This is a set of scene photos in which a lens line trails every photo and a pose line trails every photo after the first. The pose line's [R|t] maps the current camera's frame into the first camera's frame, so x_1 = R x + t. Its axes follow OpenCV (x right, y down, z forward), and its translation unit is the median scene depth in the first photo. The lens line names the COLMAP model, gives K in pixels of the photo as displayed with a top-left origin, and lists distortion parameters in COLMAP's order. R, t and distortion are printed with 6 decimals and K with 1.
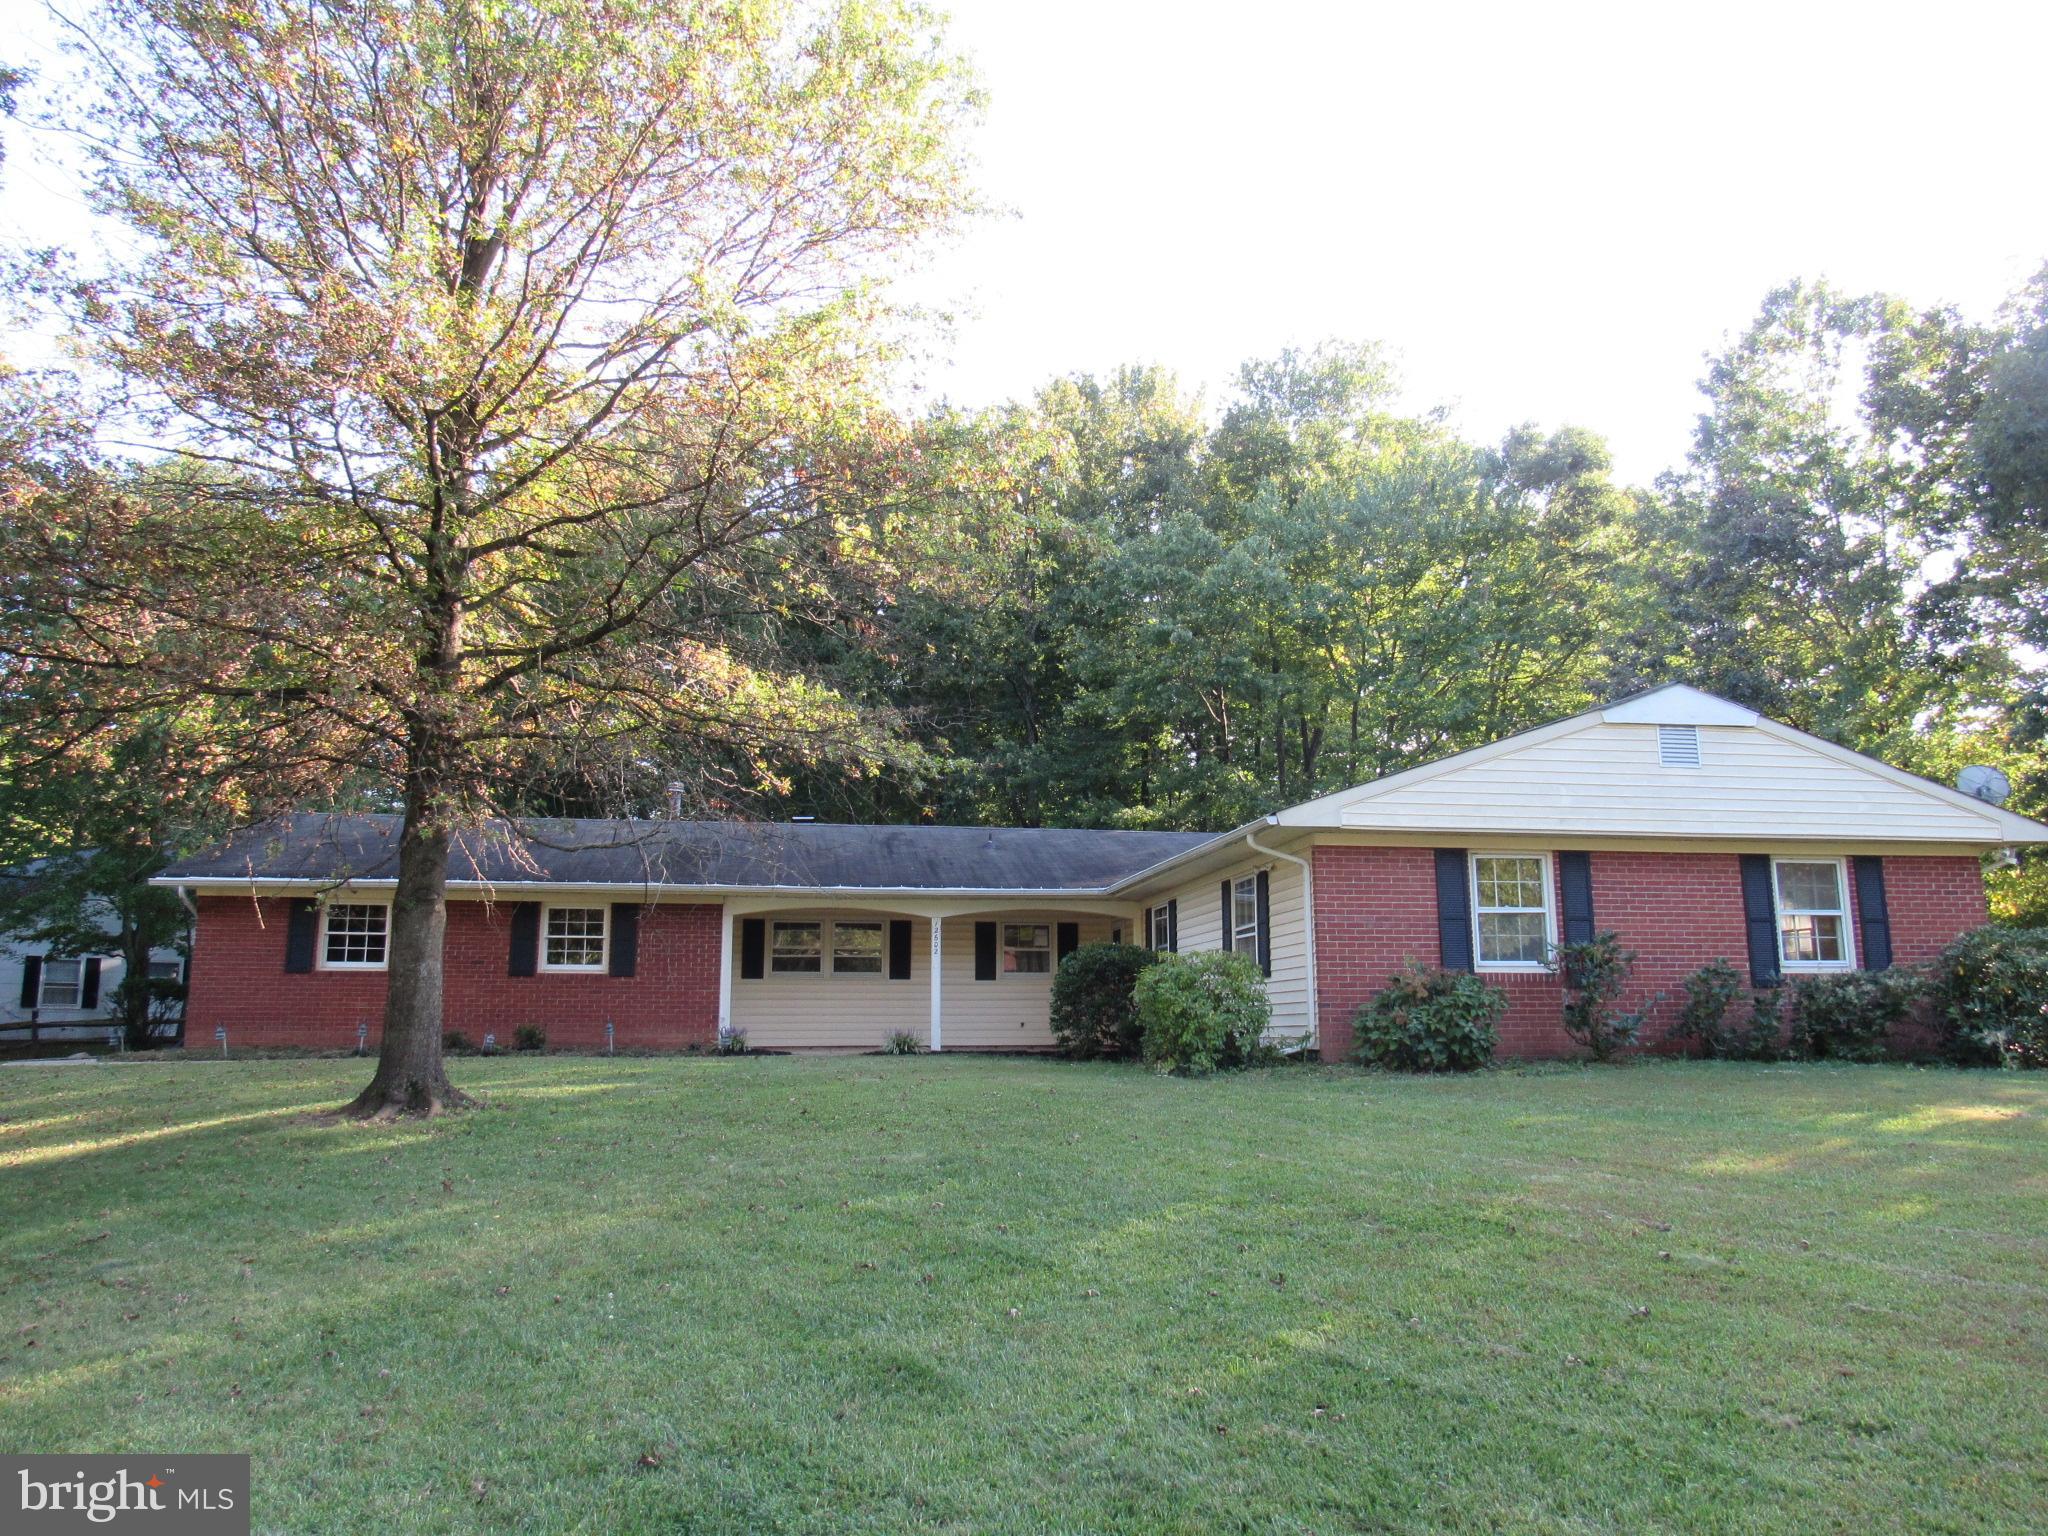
lens RADIAL K [[1457.2, 0, 1146.5], [0, 1457.2, 766.4], [0, 0, 1]] dist [-0.029075, 0.000146]
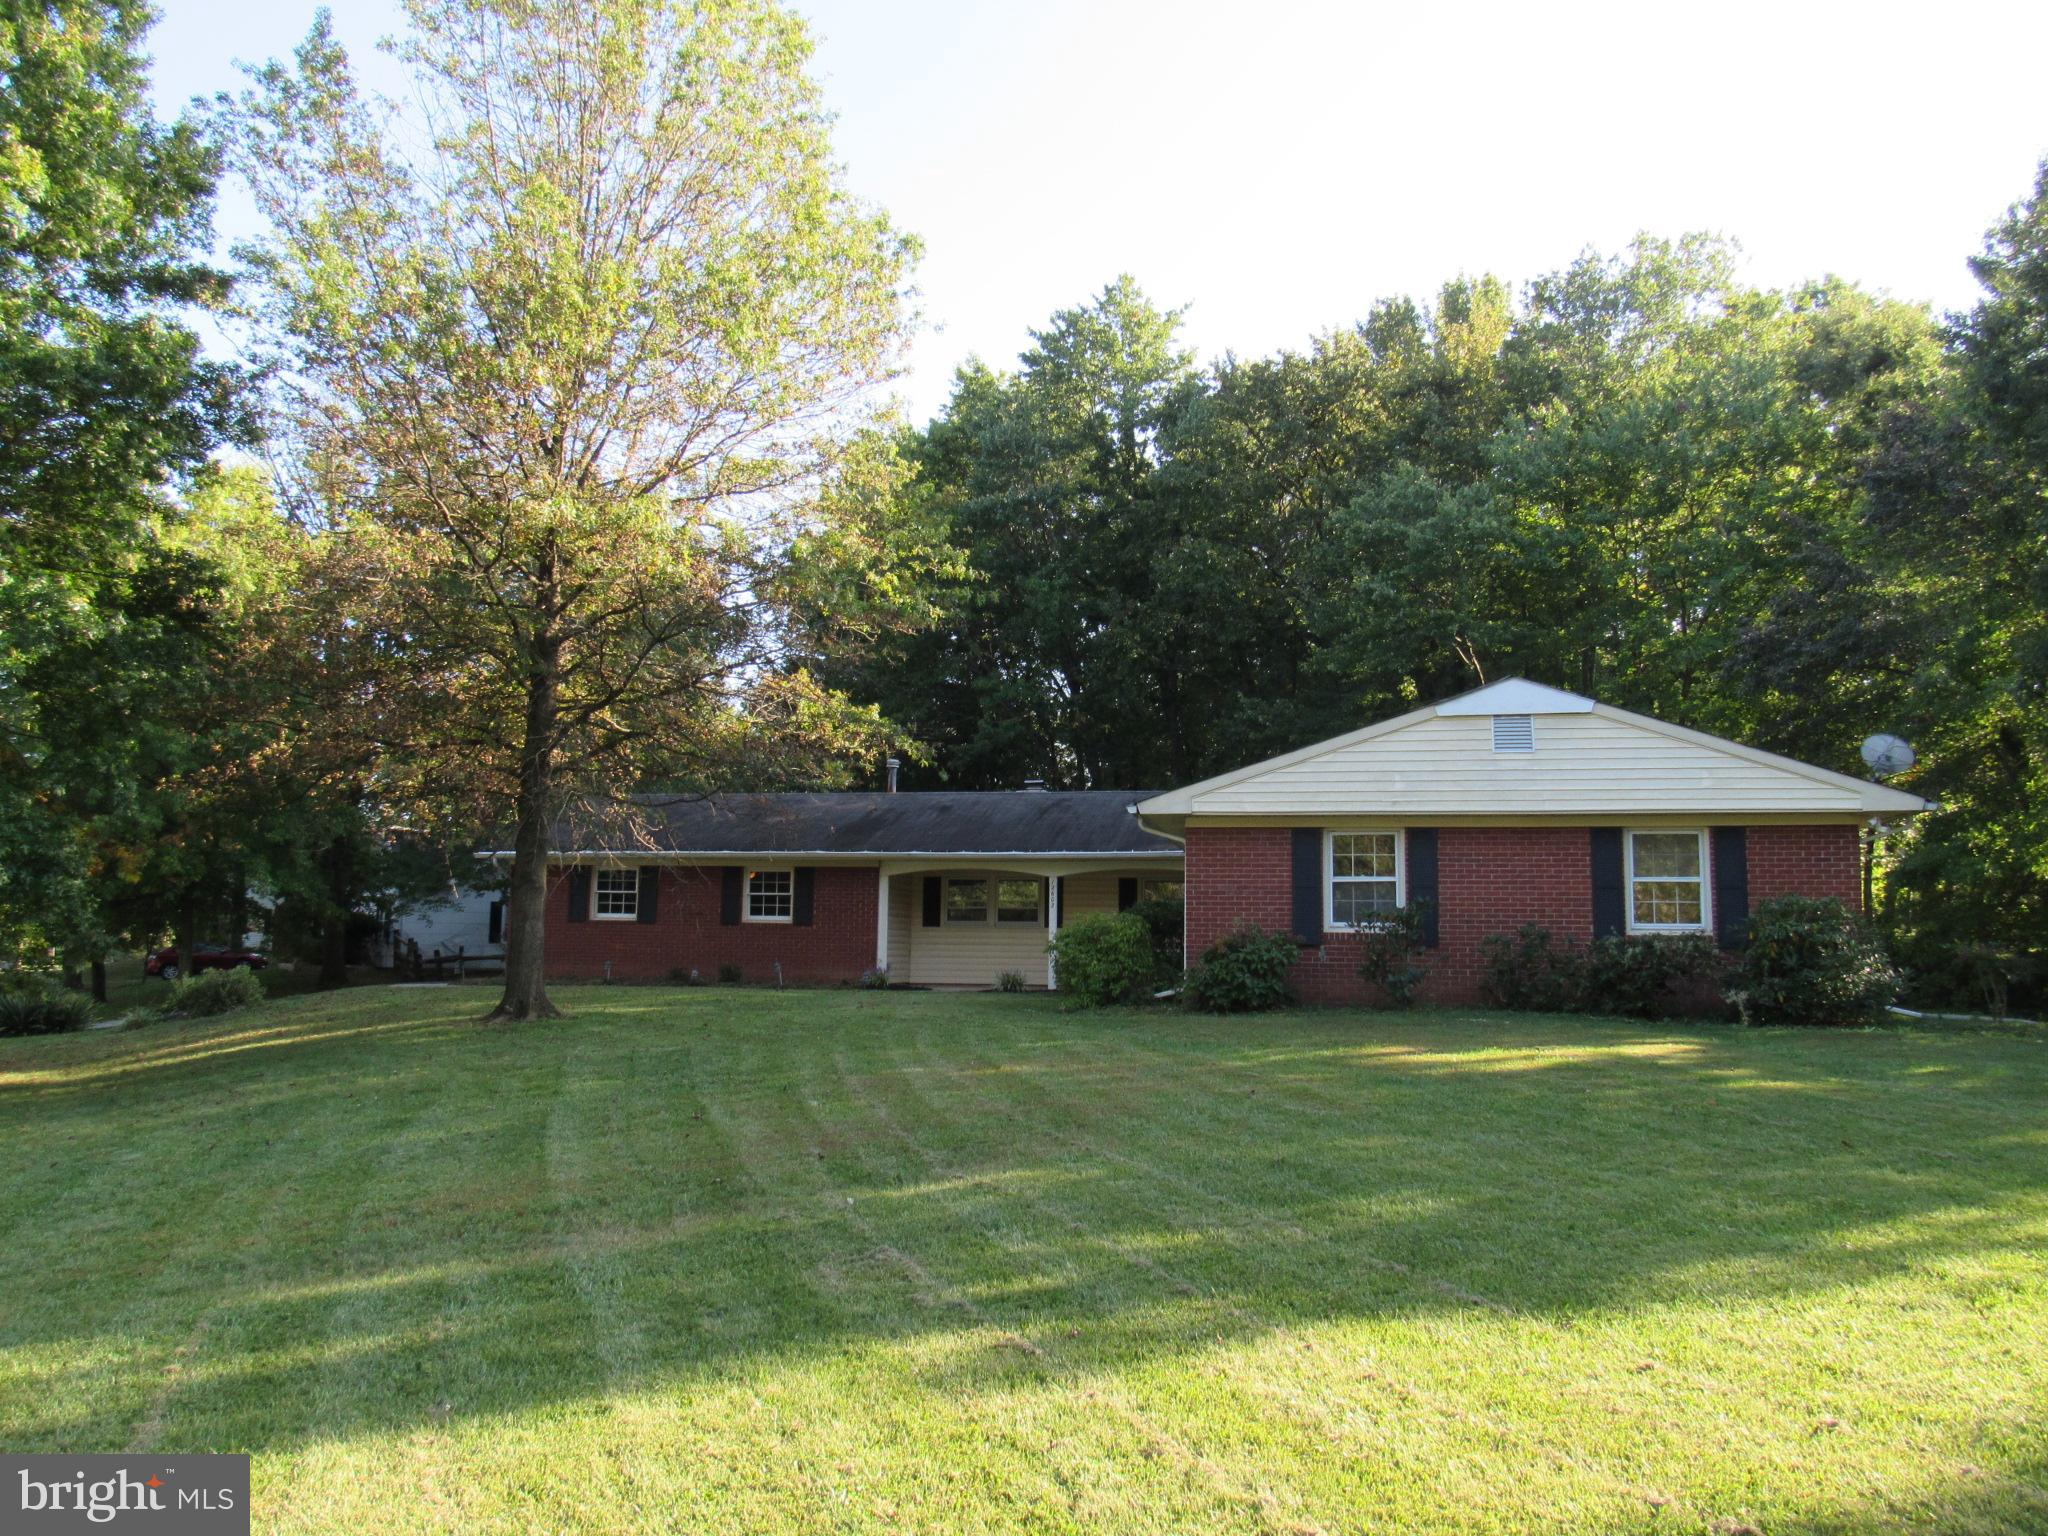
lens RADIAL K [[1486.5, 0, 1024.0], [0, 1486.5, 768.0], [0, 0, 1]] dist [-0.011082, 0.000942]
pose [[0.941115, -0.027535, -0.336962, 0.384477], [0.041793, 0.998508, 0.035133, -0.042445], [0.335492, -0.047147, 0.940862, -0.206601]]
